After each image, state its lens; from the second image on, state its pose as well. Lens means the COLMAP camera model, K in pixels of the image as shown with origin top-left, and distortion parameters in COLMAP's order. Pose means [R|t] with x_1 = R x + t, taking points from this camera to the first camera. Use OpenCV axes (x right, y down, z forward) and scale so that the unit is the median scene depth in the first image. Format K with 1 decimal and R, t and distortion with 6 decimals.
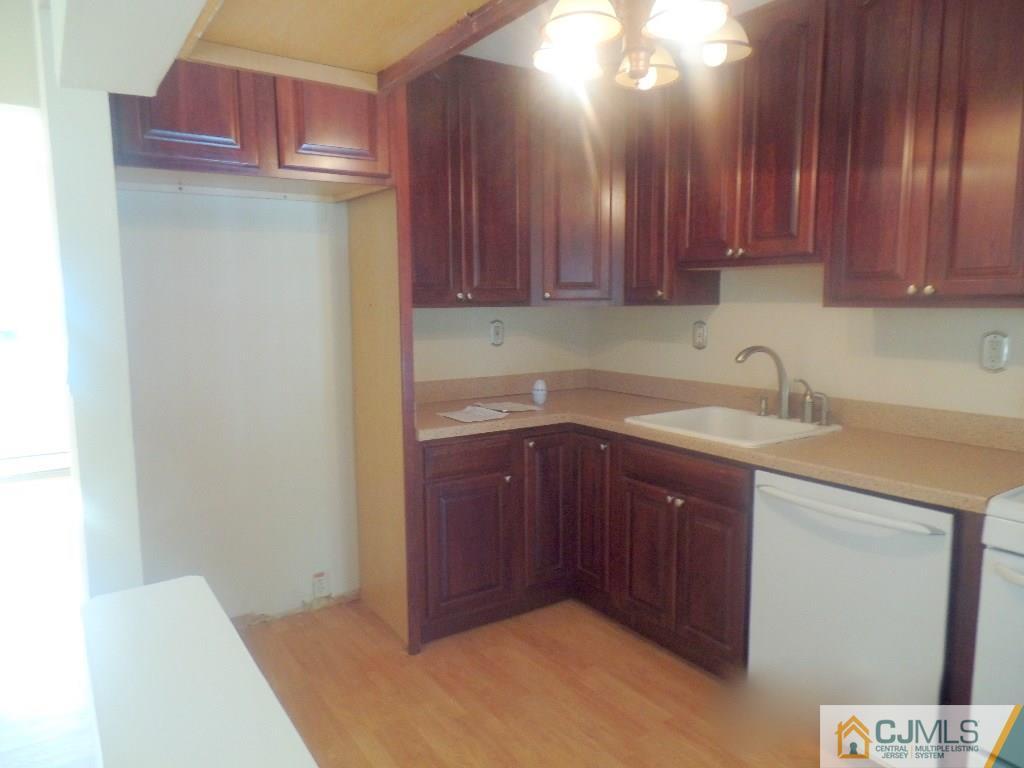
lens RADIAL K [[699.3, 0, 513.0], [0, 699.3, 390.1], [0, 0, 1]] dist [-0.006075, 0.000365]
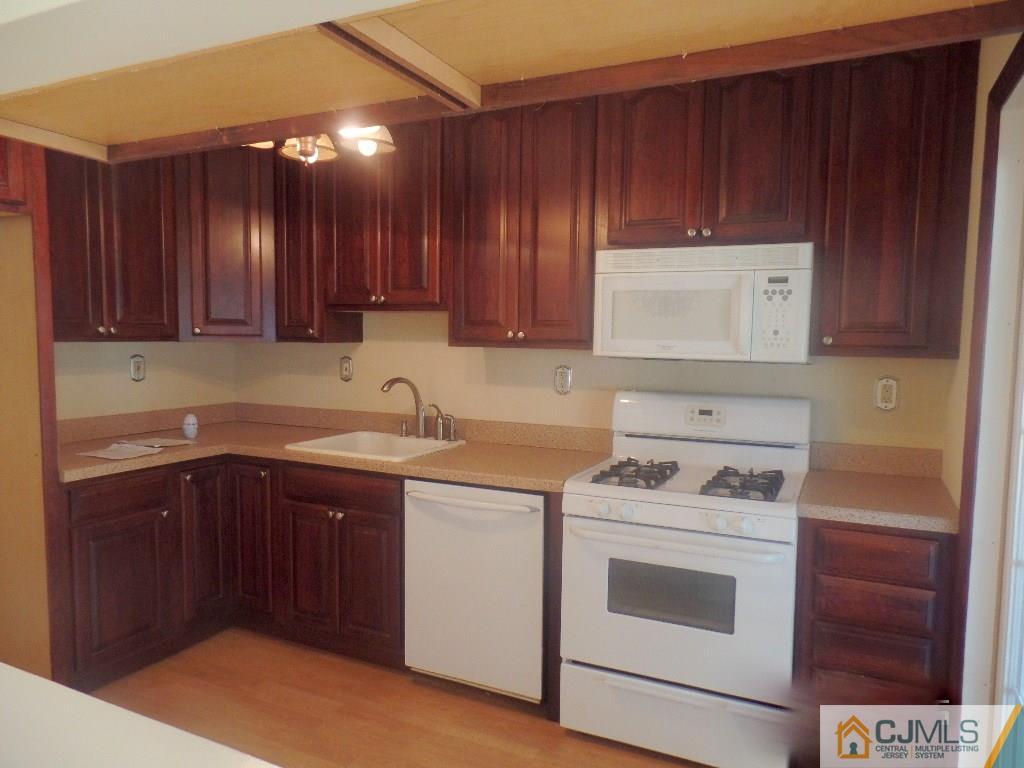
lens RADIAL K [[699.3, 0, 513.0], [0, 699.3, 390.1], [0, 0, 1]] dist [-0.006075, 0.000365]
pose [[0.864299, -0.020583, 0.502557, -0.080802], [0.044456, 0.998378, -0.035565, 0.008817], [-0.501010, 0.053080, 0.863812, -0.126133]]
